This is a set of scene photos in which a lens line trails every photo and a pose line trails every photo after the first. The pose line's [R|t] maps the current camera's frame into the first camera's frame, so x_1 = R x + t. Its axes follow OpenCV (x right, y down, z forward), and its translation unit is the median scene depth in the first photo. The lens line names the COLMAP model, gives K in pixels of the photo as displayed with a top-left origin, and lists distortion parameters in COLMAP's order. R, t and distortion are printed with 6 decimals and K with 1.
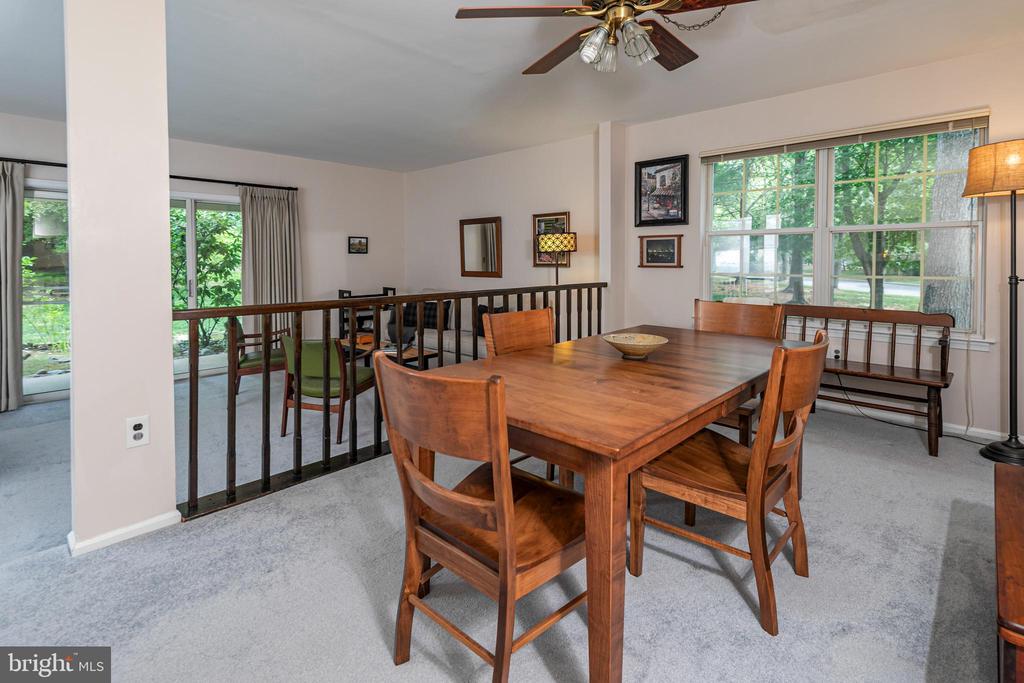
lens RADIAL K [[506.5, 0, 516.5], [0, 506.5, 268.7], [0, 0, 1]] dist [0.003633, 0.000219]
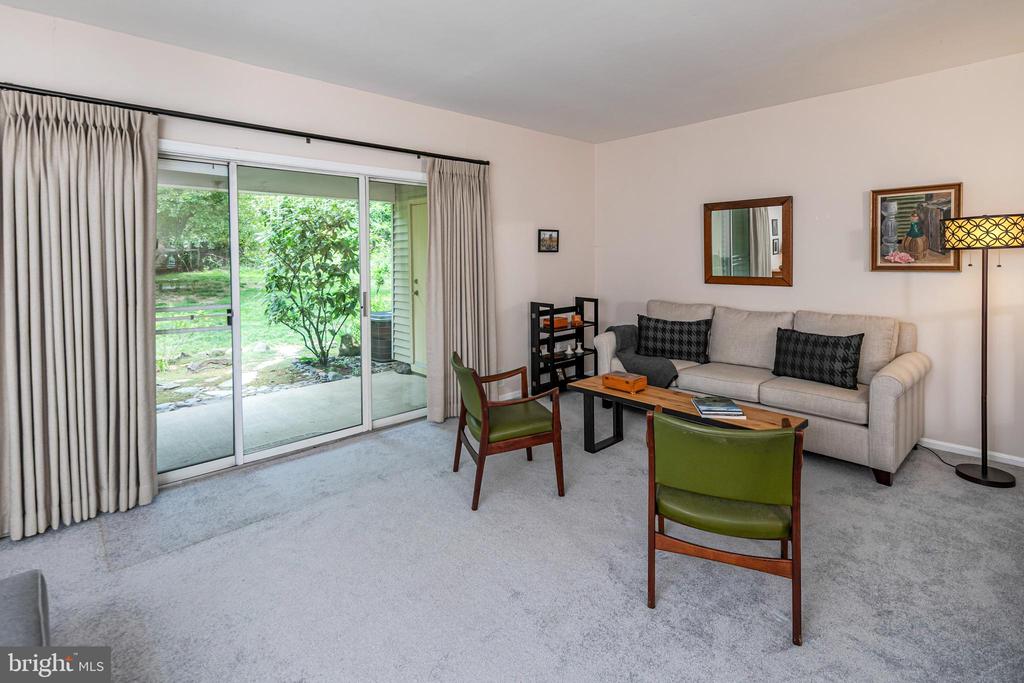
lens RADIAL K [[506.5, 0, 516.5], [0, 506.5, 268.7], [0, 0, 1]] dist [0.003633, 0.000219]
pose [[0.997344, -0.005900, -0.072590, -0.440995], [0.006445, 0.999953, 0.007271, -0.016422], [0.072544, -0.007719, 0.997335, 0.370325]]
